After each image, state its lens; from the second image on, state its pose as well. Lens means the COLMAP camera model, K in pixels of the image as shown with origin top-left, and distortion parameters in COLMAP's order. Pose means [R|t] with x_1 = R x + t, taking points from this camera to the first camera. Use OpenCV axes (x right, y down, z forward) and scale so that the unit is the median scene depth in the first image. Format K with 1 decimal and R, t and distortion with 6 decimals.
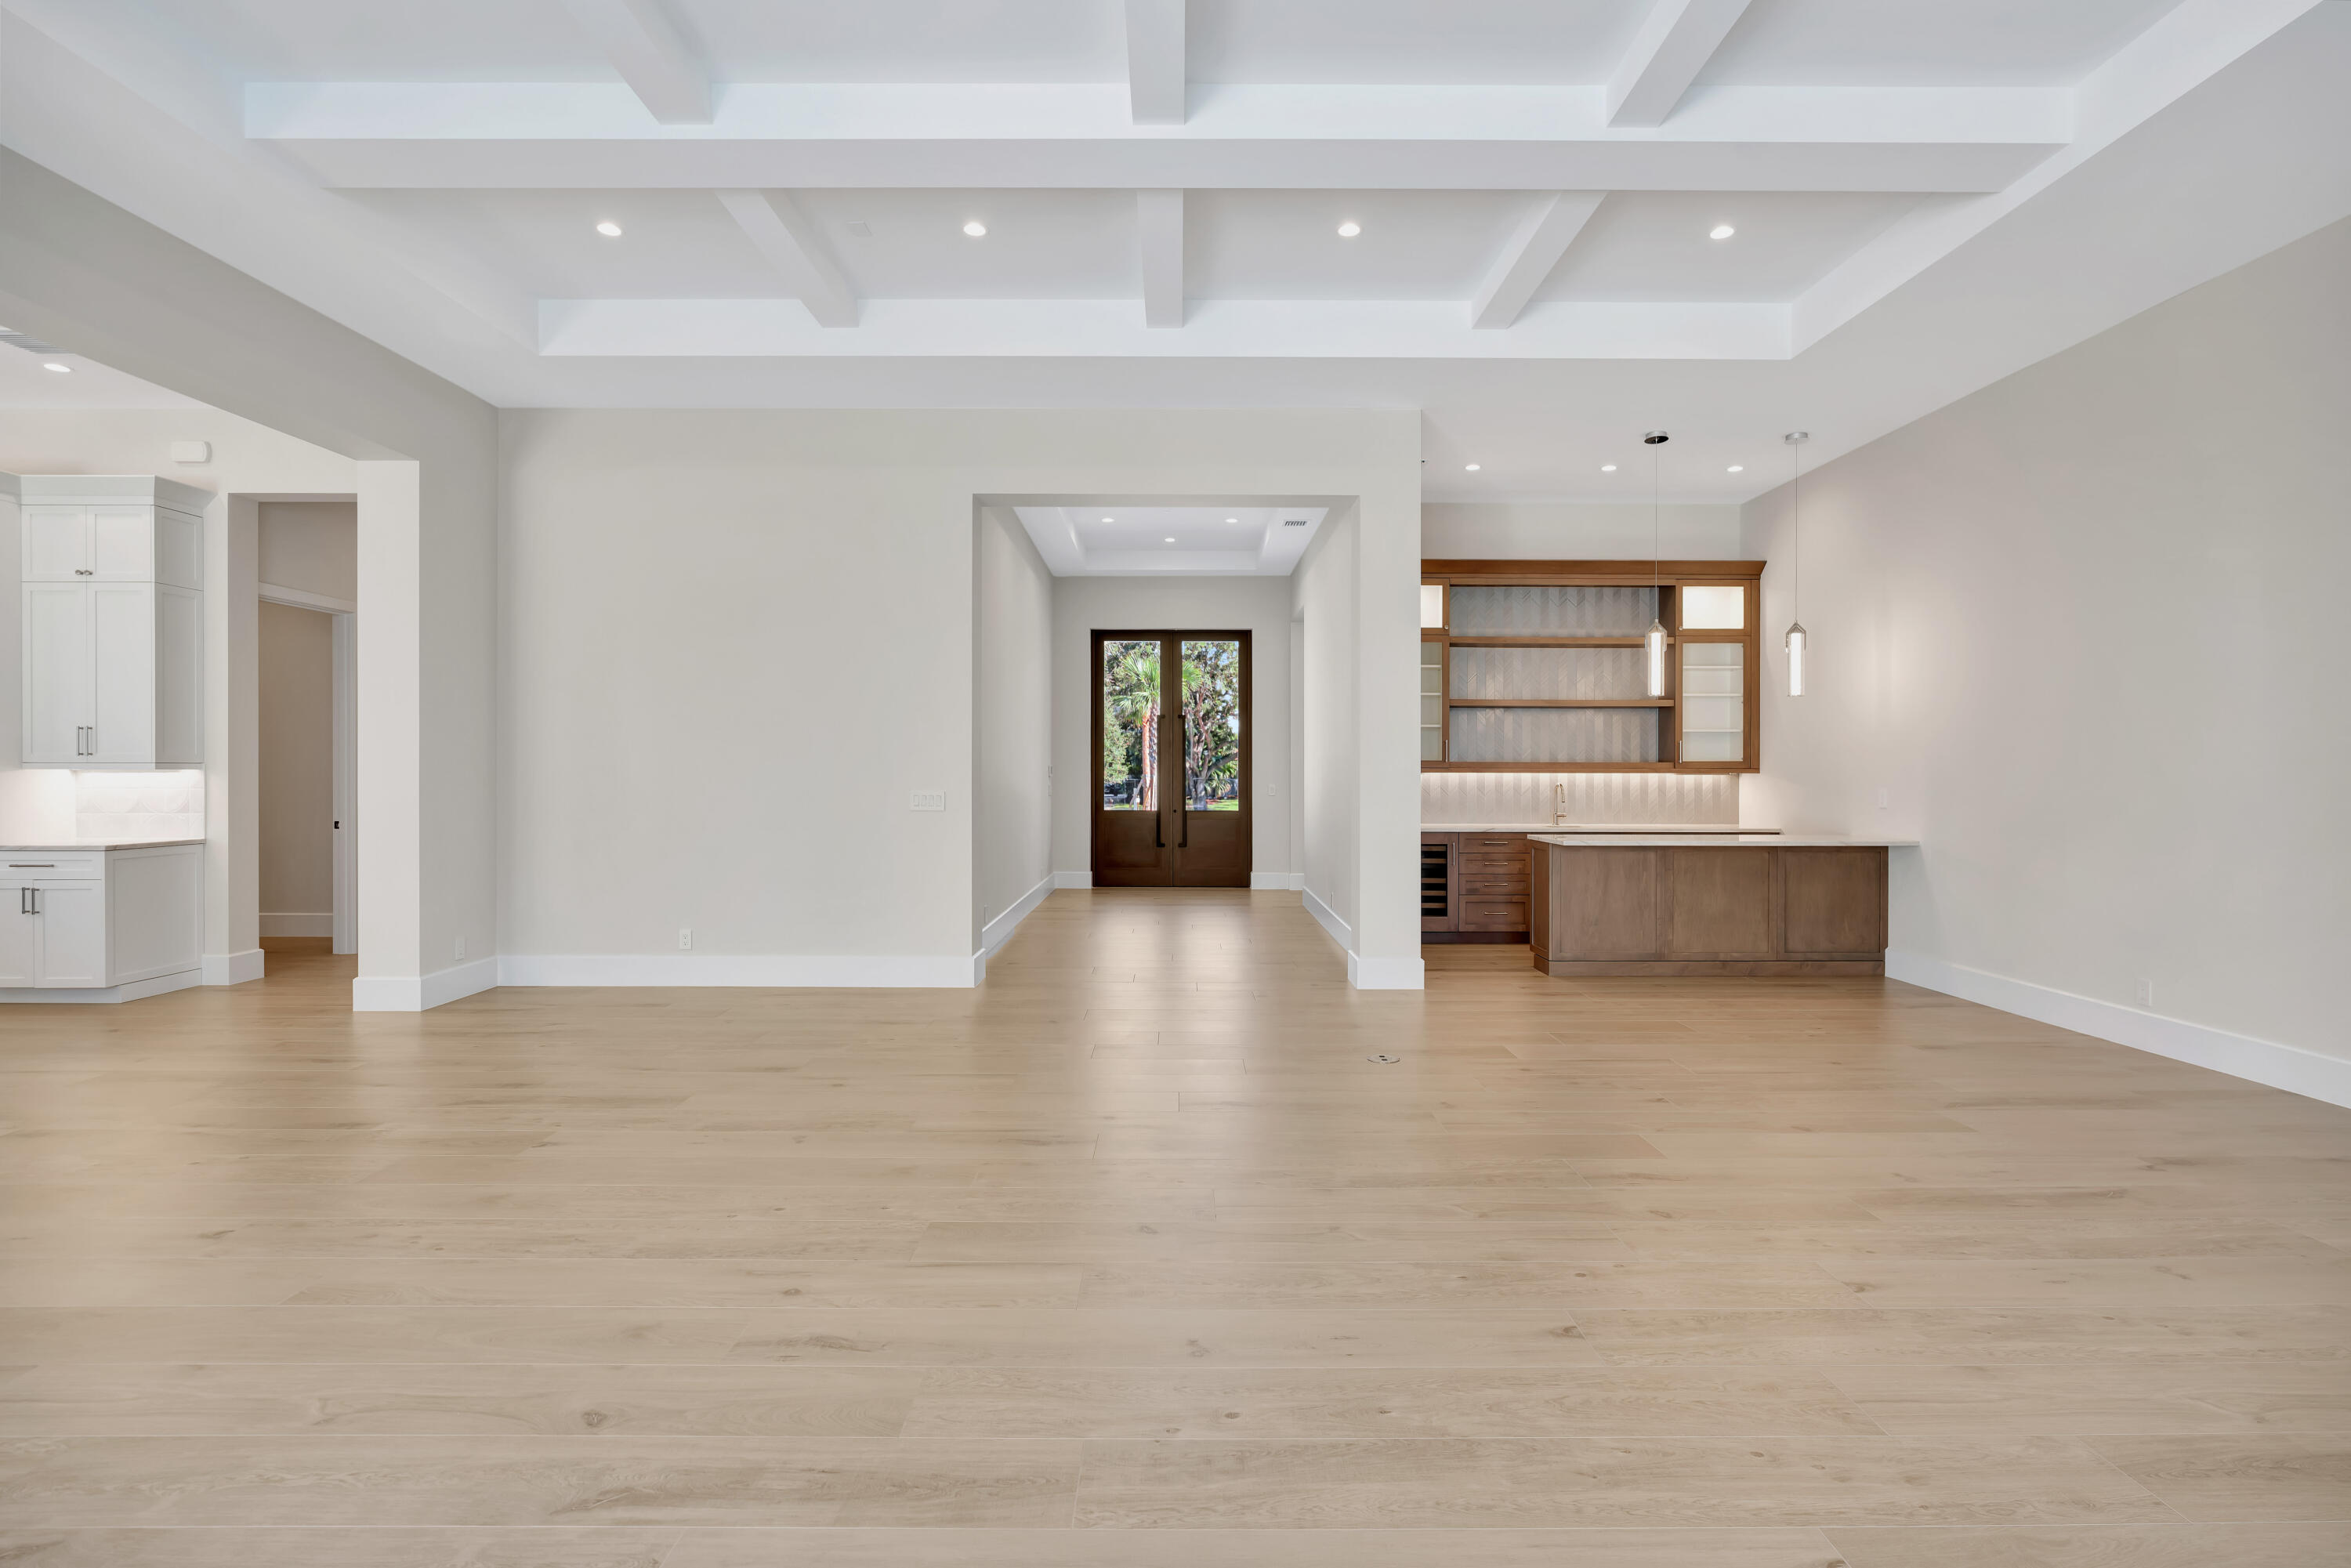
lens RADIAL K [[1093.2, 0, 1188.3], [0, 1093.2, 789.0], [0, 0, 1]] dist [-0.005977, -0.000472]
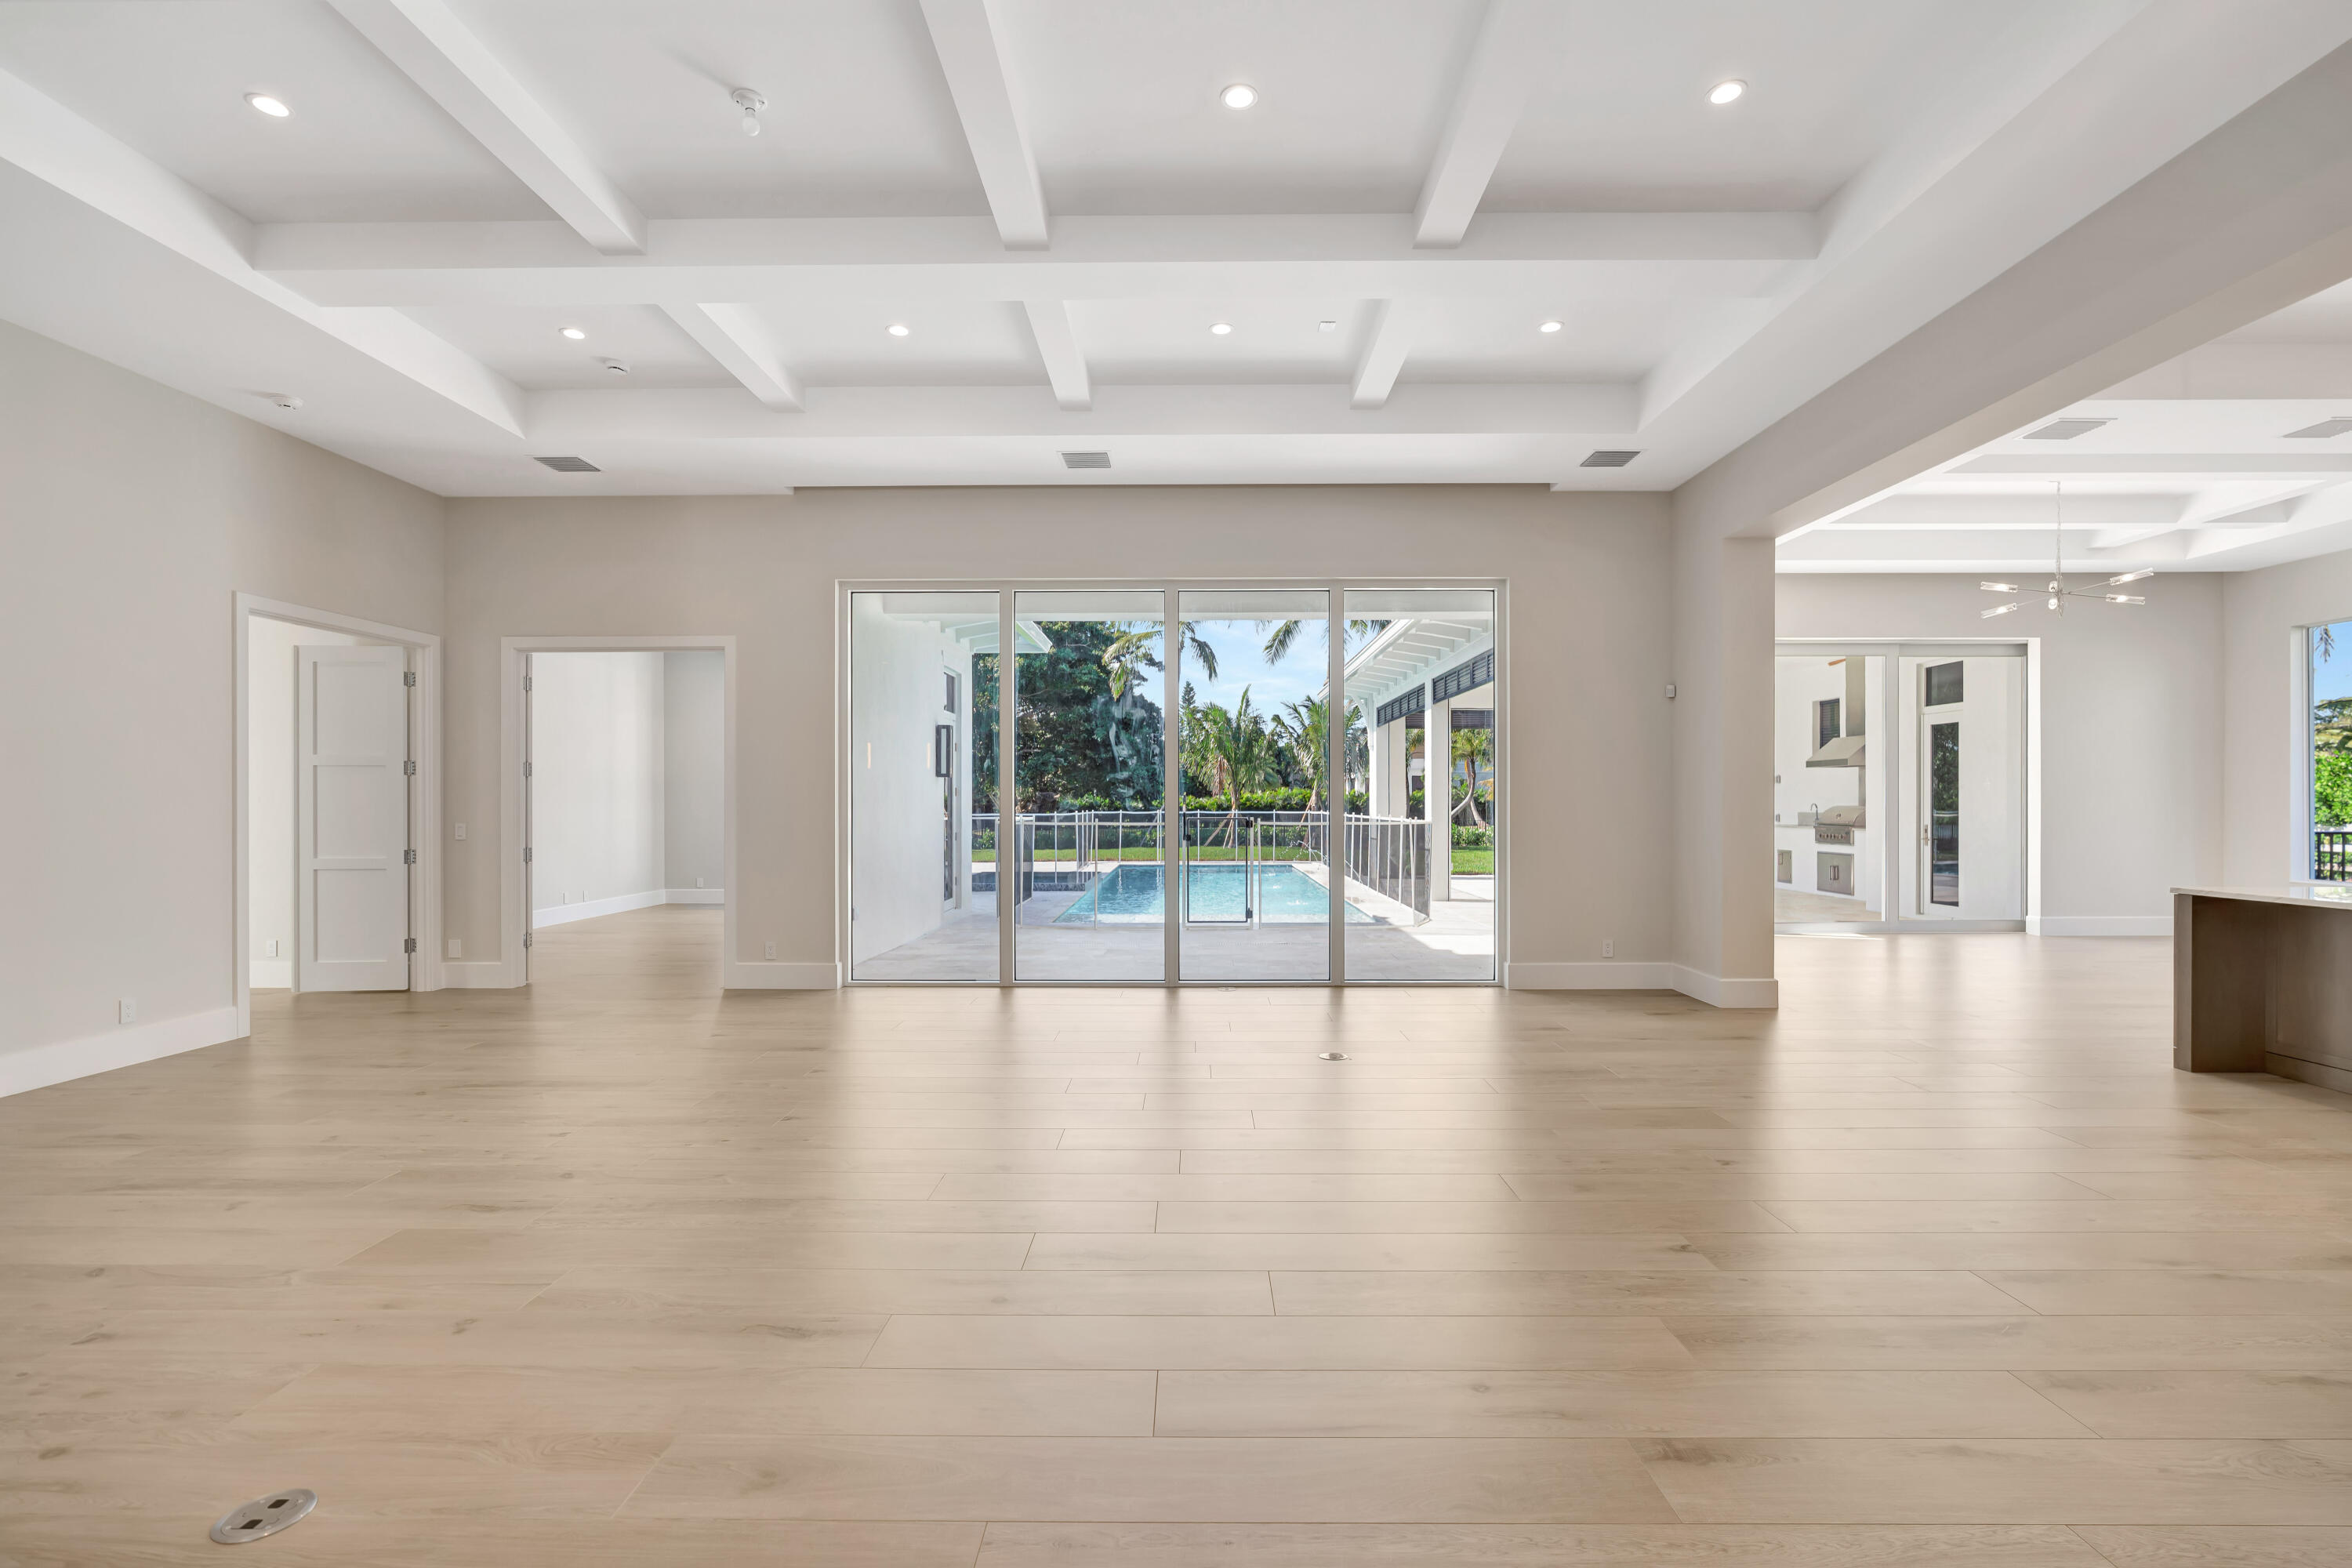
lens RADIAL K [[1055.4, 0, 1186.3], [0, 1055.4, 803.8], [0, 0, 1]] dist [-0.016525, 0.005684]
pose [[-0.999870, 0.000463, 0.016115, -0.126068], [0.000700, 0.999892, 0.014691, -0.015460], [-0.016107, 0.014701, -0.999762, 1.034953]]
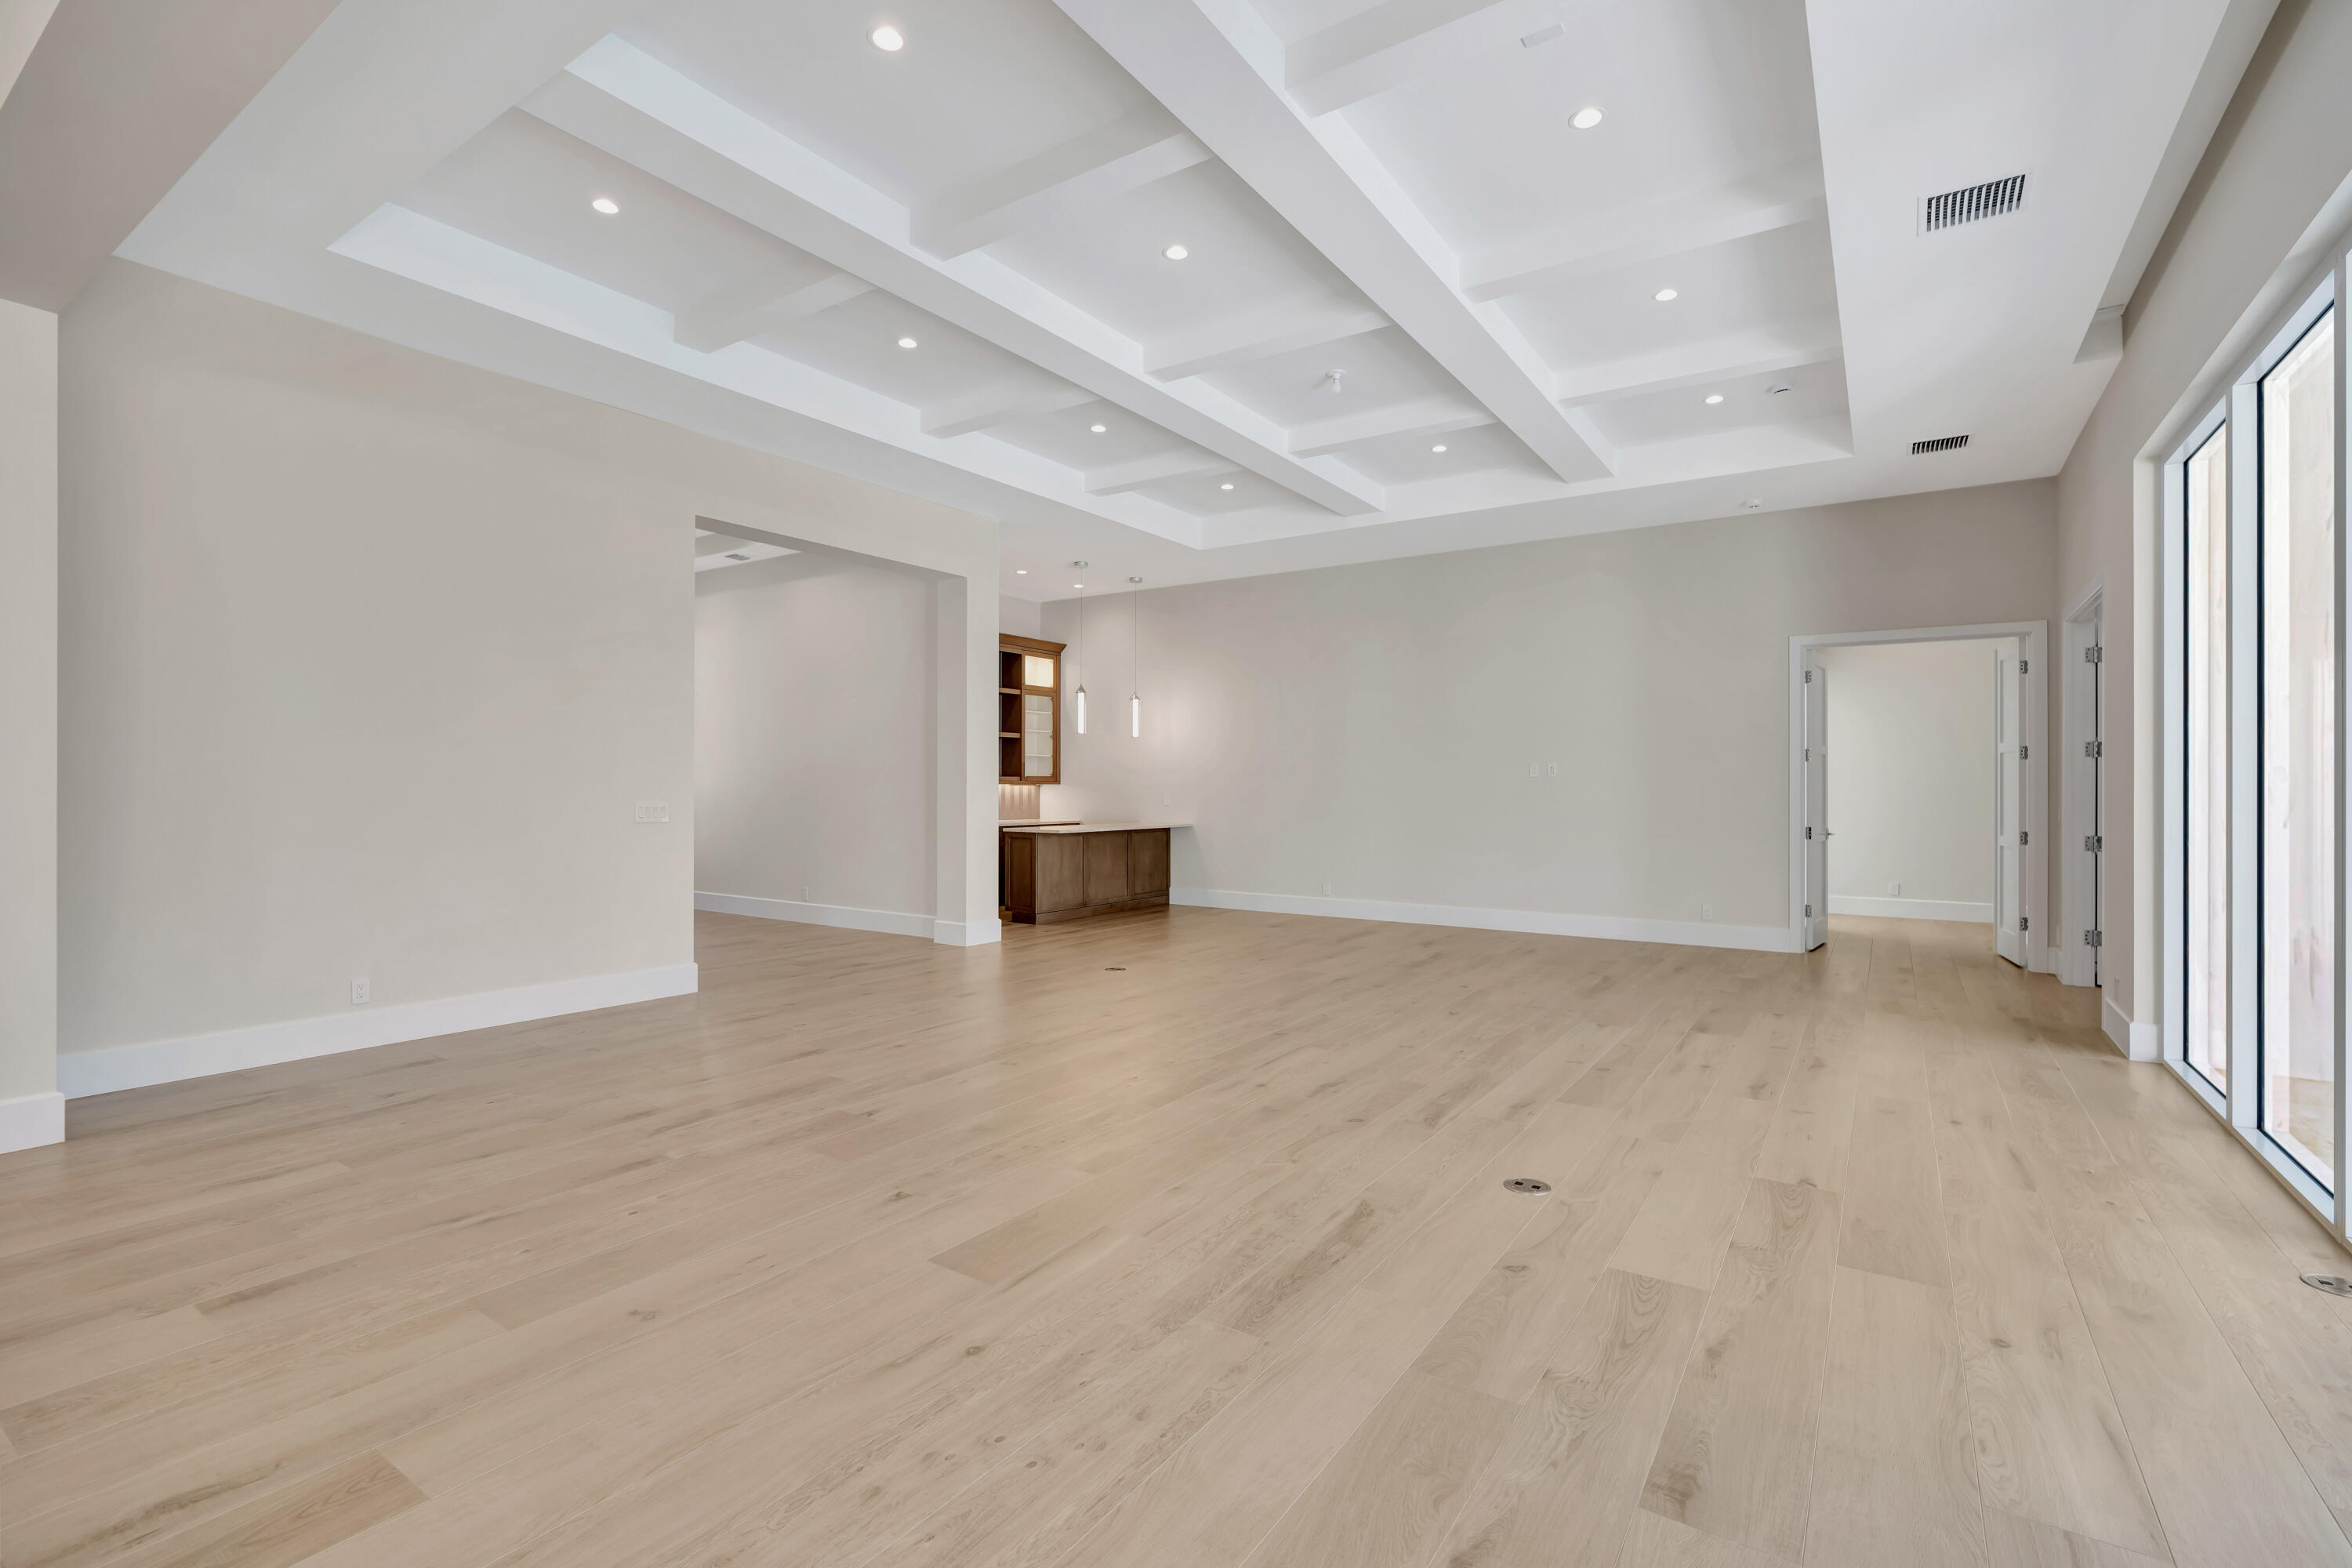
lens RADIAL K [[1055.4, 0, 1180.6], [0, 1055.4, 783.6], [0, 0, 1]] dist [-0.016525, 0.005684]
pose [[0.563528, 0.001108, 0.826096, -0.751953], [0.009594, 0.999923, -0.007886, -0.003176], [-0.826041, 0.012370, 0.563474, 0.063589]]
